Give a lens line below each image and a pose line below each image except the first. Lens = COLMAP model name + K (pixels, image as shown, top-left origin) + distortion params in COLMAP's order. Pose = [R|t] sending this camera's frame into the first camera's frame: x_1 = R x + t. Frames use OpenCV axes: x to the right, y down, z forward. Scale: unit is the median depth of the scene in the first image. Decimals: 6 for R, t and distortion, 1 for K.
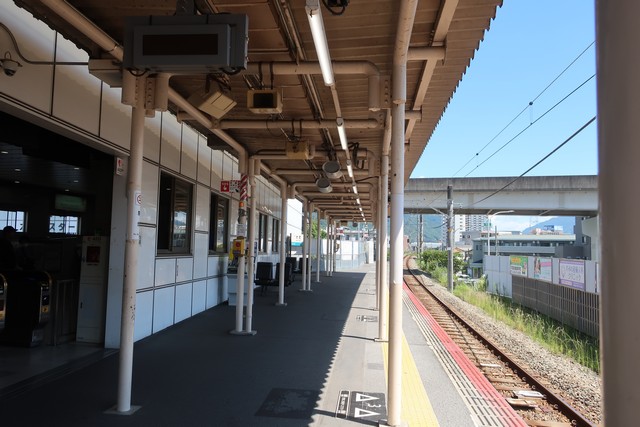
lens RADIAL K [[497.1, 0, 320.0], [0, 497.1, 213.5], [0, 0, 1]] dist [-0.011032, -0.001959]
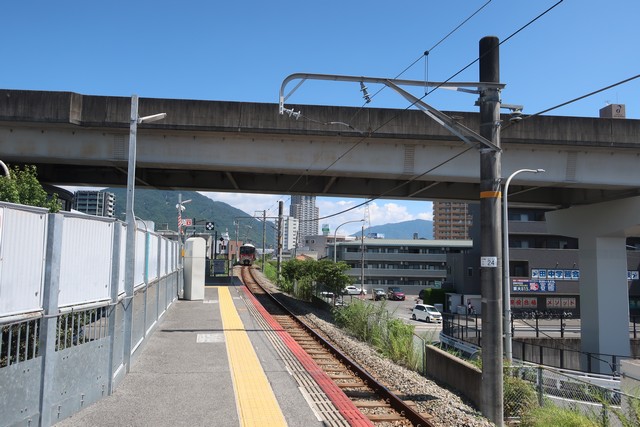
lens RADIAL K [[497.1, 0, 320.0], [0, 497.1, 213.5], [0, 0, 1]] dist [-0.011032, -0.001959]
pose [[0.942687, 0.029542, 0.332367, 0.324584], [-0.025498, 0.999538, -0.016523, 0.207587], [-0.332702, 0.007102, 0.943005, 3.137931]]
